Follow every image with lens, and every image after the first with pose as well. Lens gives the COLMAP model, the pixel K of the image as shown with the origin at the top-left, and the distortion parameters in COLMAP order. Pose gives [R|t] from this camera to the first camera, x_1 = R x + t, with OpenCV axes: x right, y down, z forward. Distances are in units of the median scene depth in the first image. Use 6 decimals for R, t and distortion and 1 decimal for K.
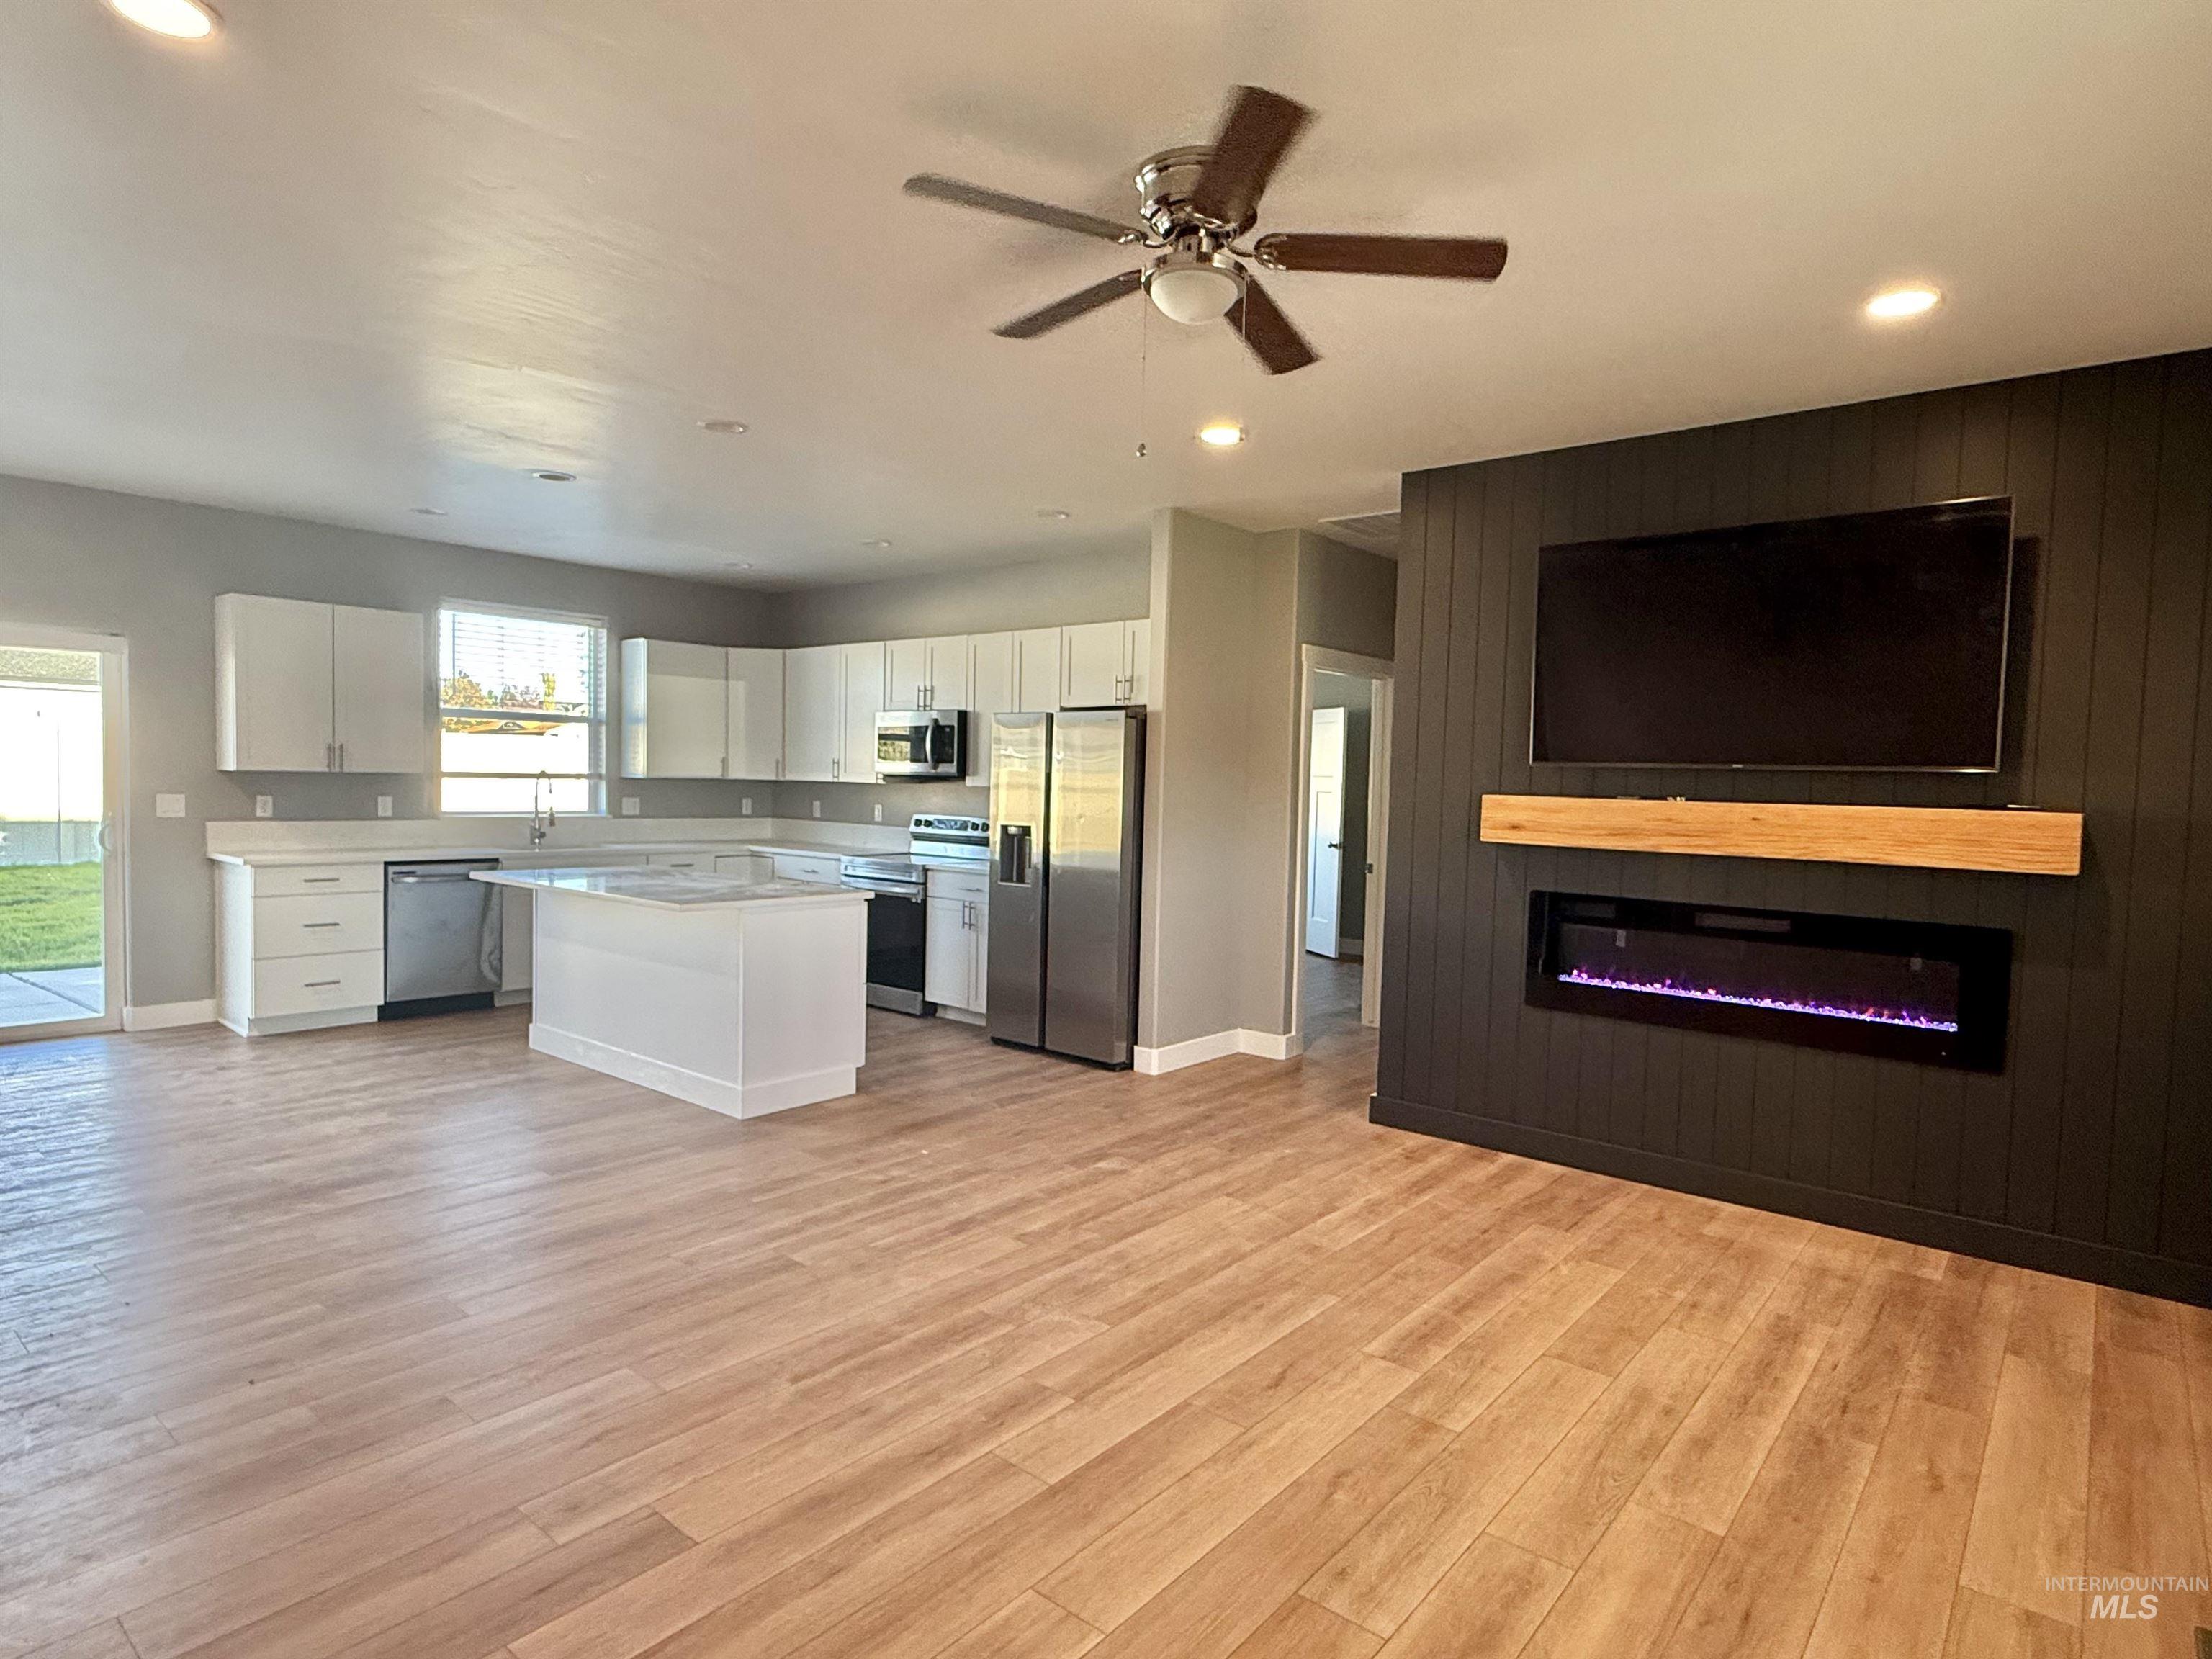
lens RADIAL K [[1216.2, 0, 1111.0], [0, 1216.2, 841.7], [0, 0, 1]] dist [-0.001067, 0.001490]
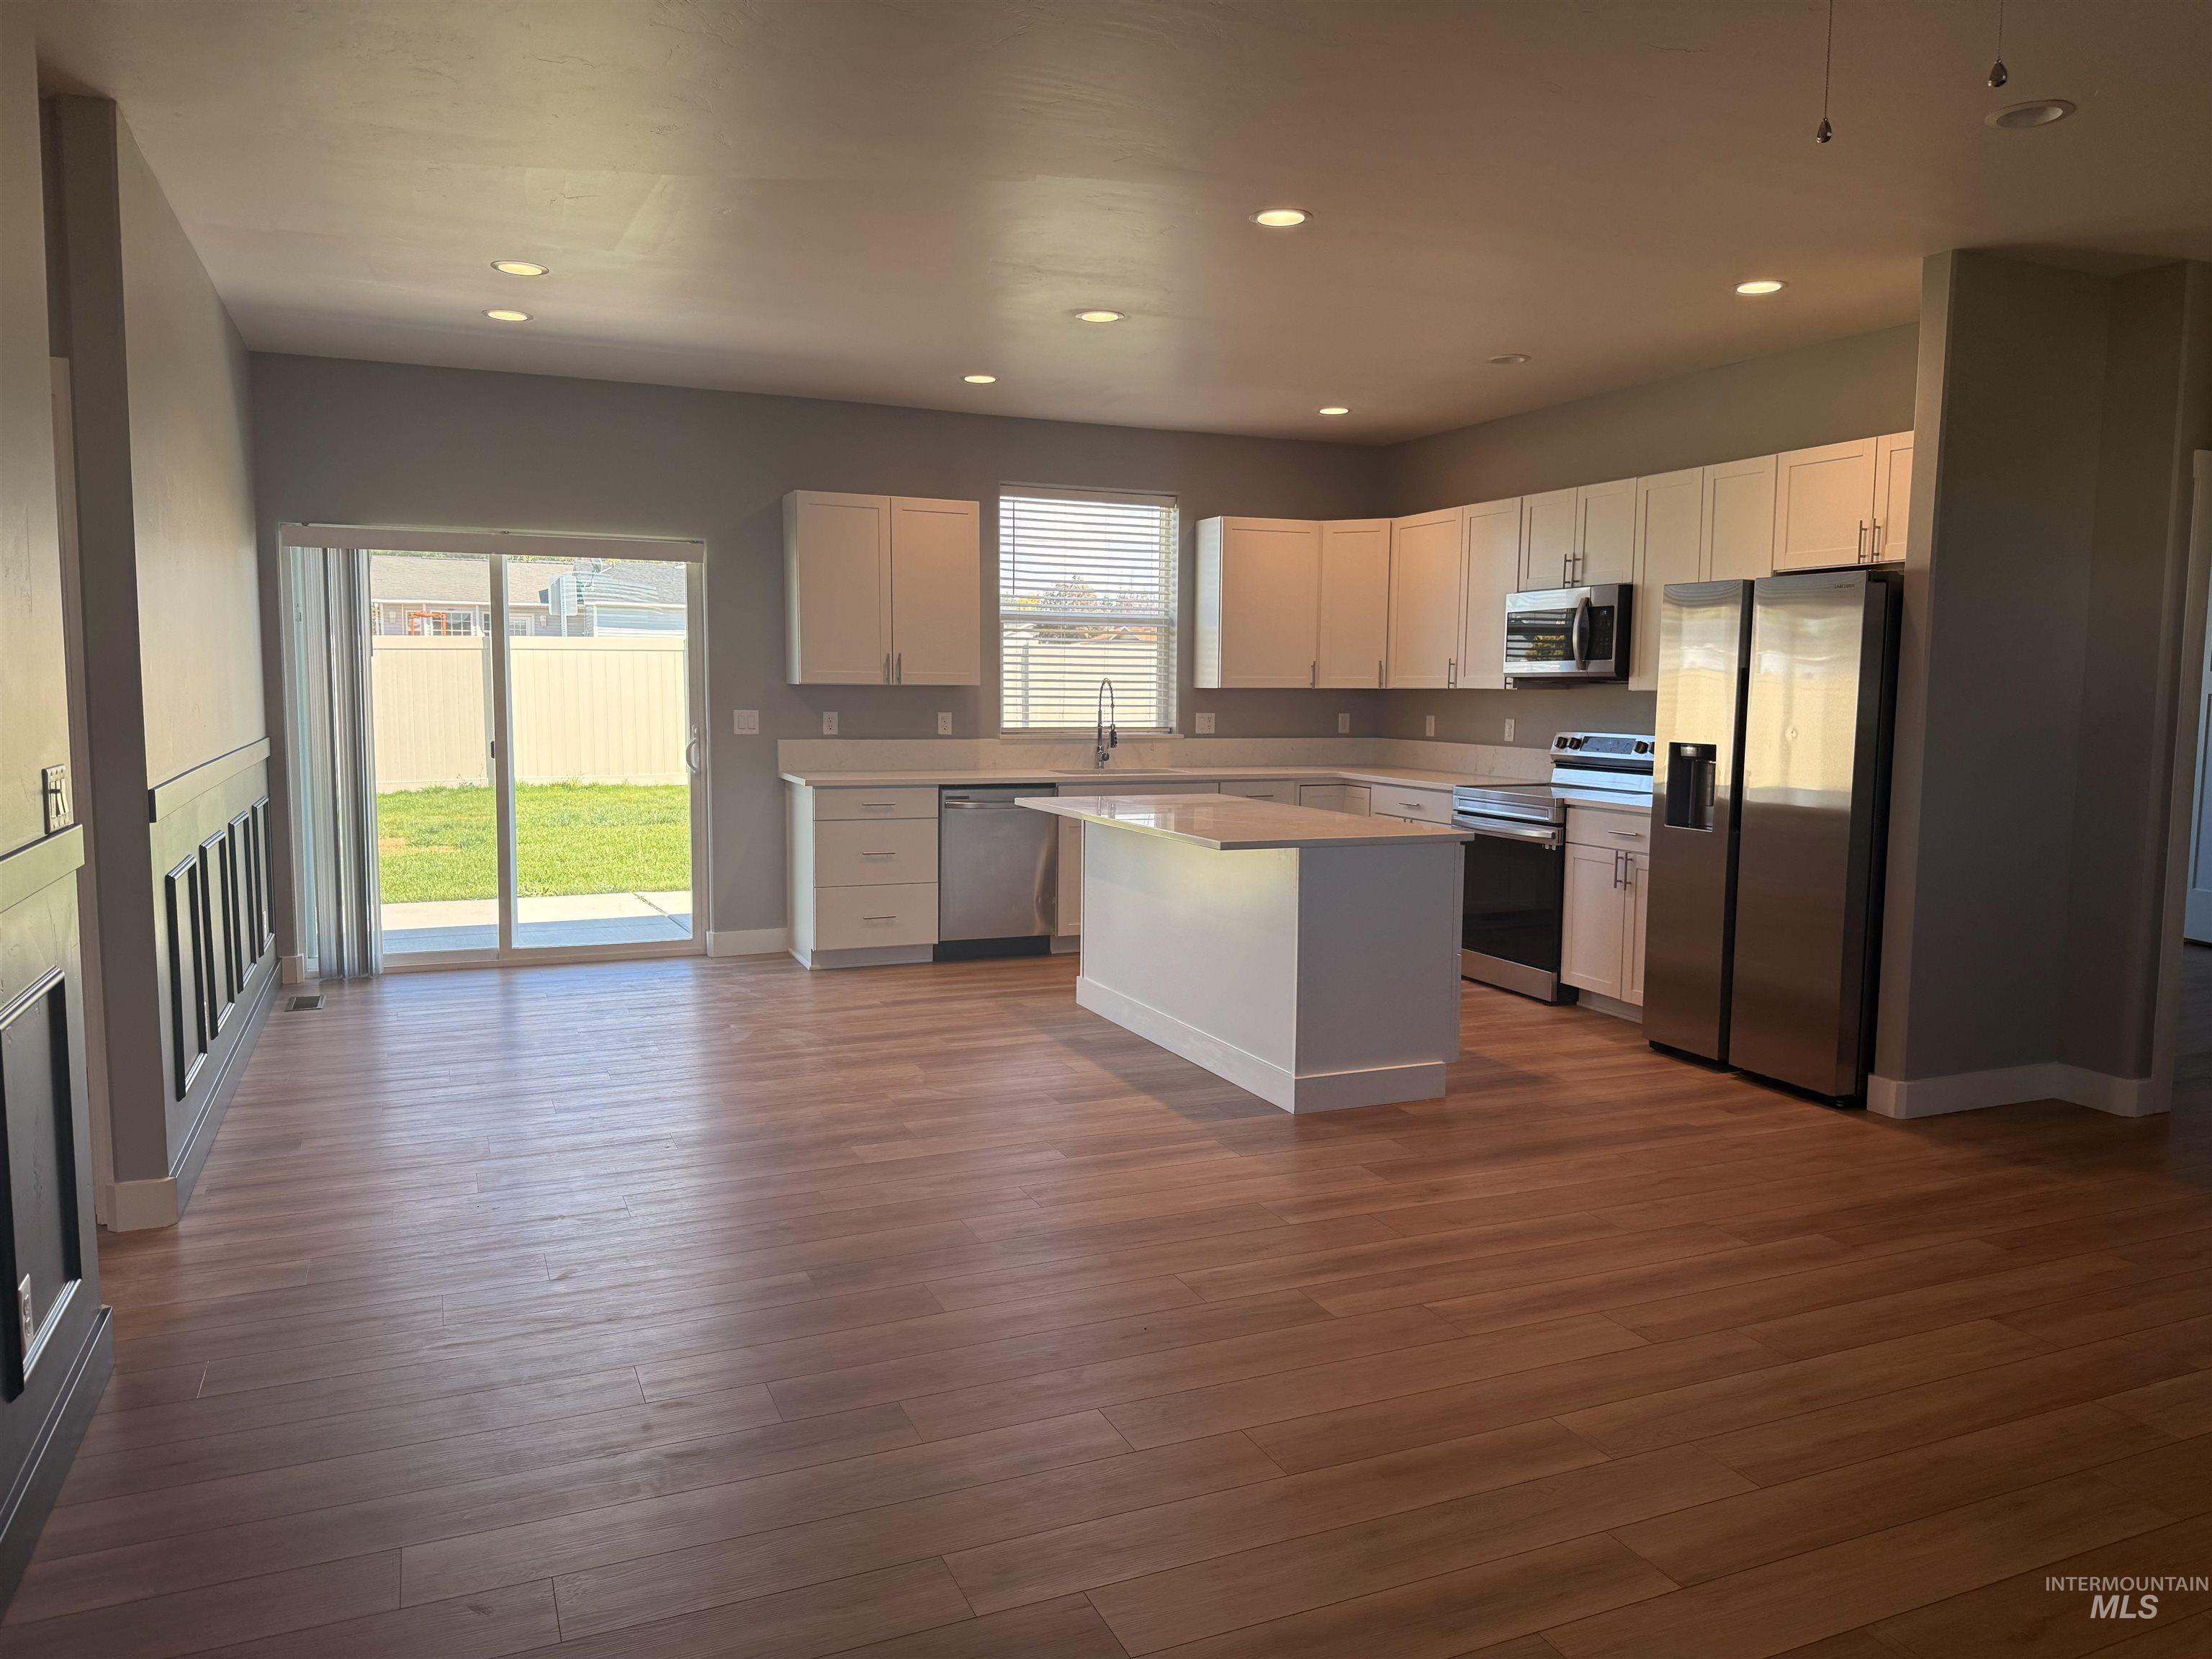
lens RADIAL K [[1544.9, 0, 1113.1], [0, 1544.9, 840.5], [0, 0, 1]] dist [0.061663, -0.075829]
pose [[0.892768, 0.029015, -0.449581, 0.039738], [-0.009312, 0.998899, 0.045975, 0.005093], [0.450420, -0.036859, 0.892056, 0.058666]]
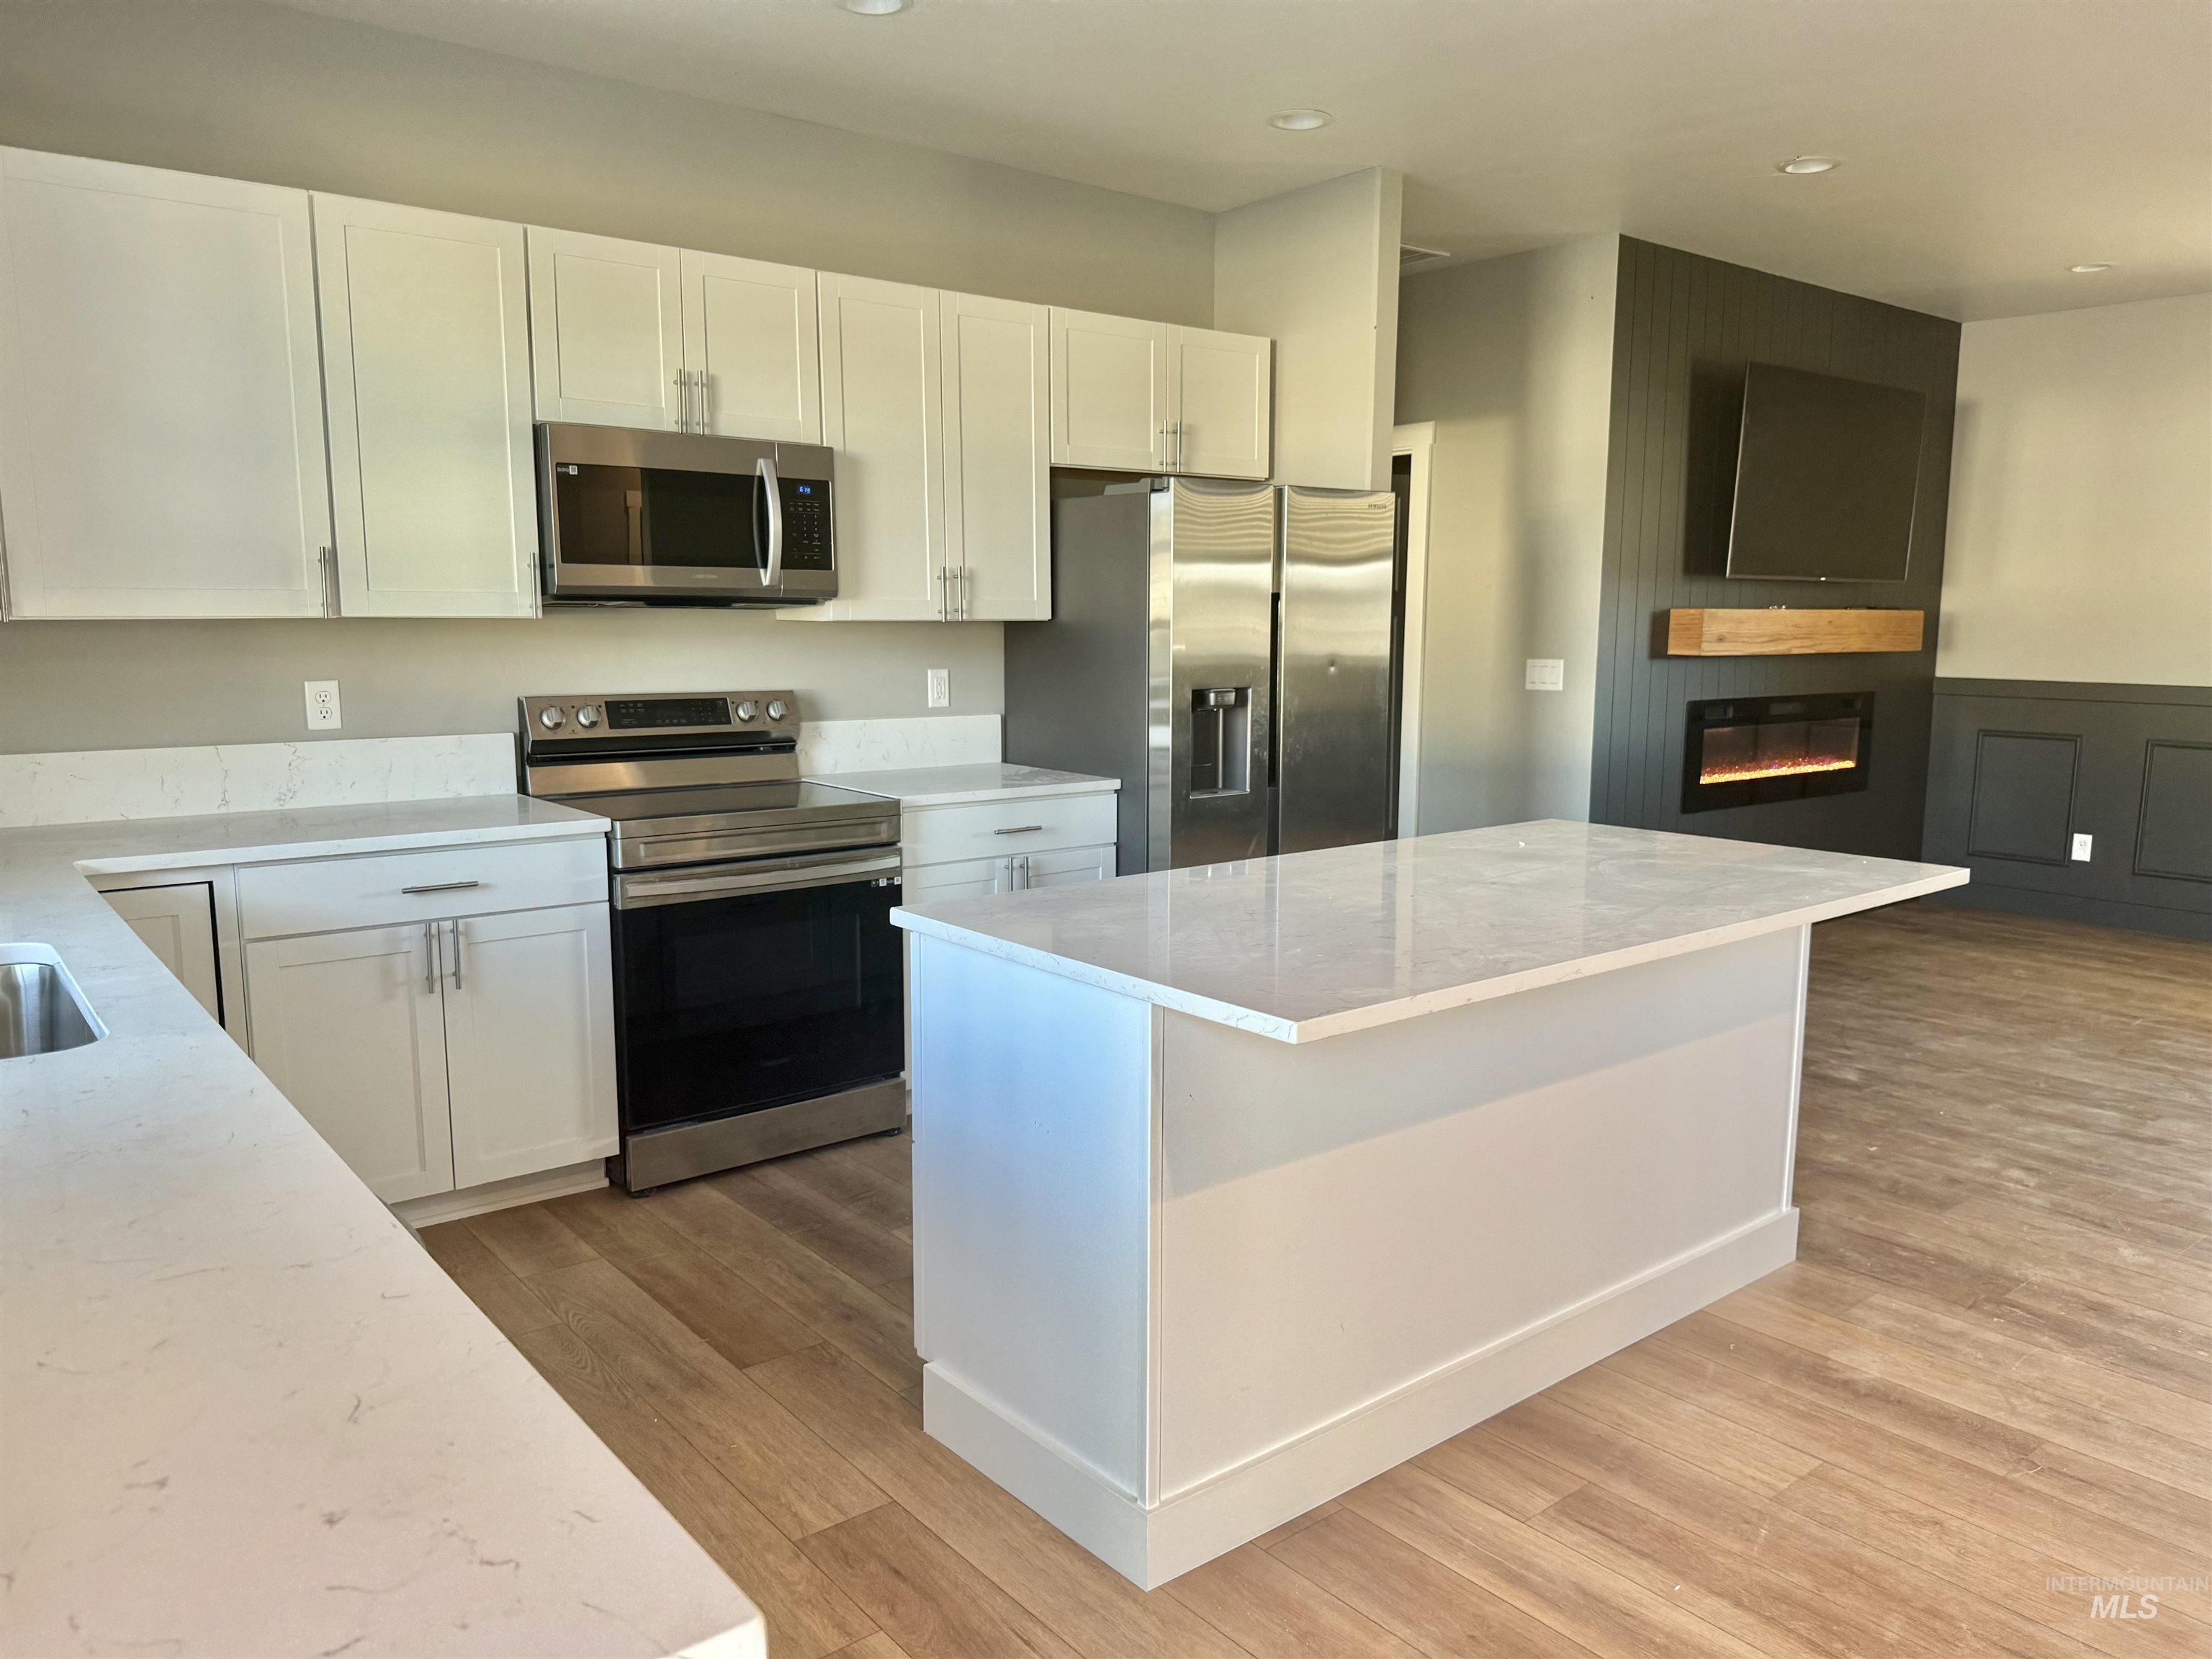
lens RADIAL K [[1544.9, 0, 1126.8], [0, 1544.9, 846.0], [0, 0, 1]] dist [0.061663, -0.075829]
pose [[0.190483, -0.170561, 0.966760, -1.034296], [0.051700, 0.985167, 0.163622, -0.079488], [-0.980328, 0.018814, 0.196476, 1.204114]]
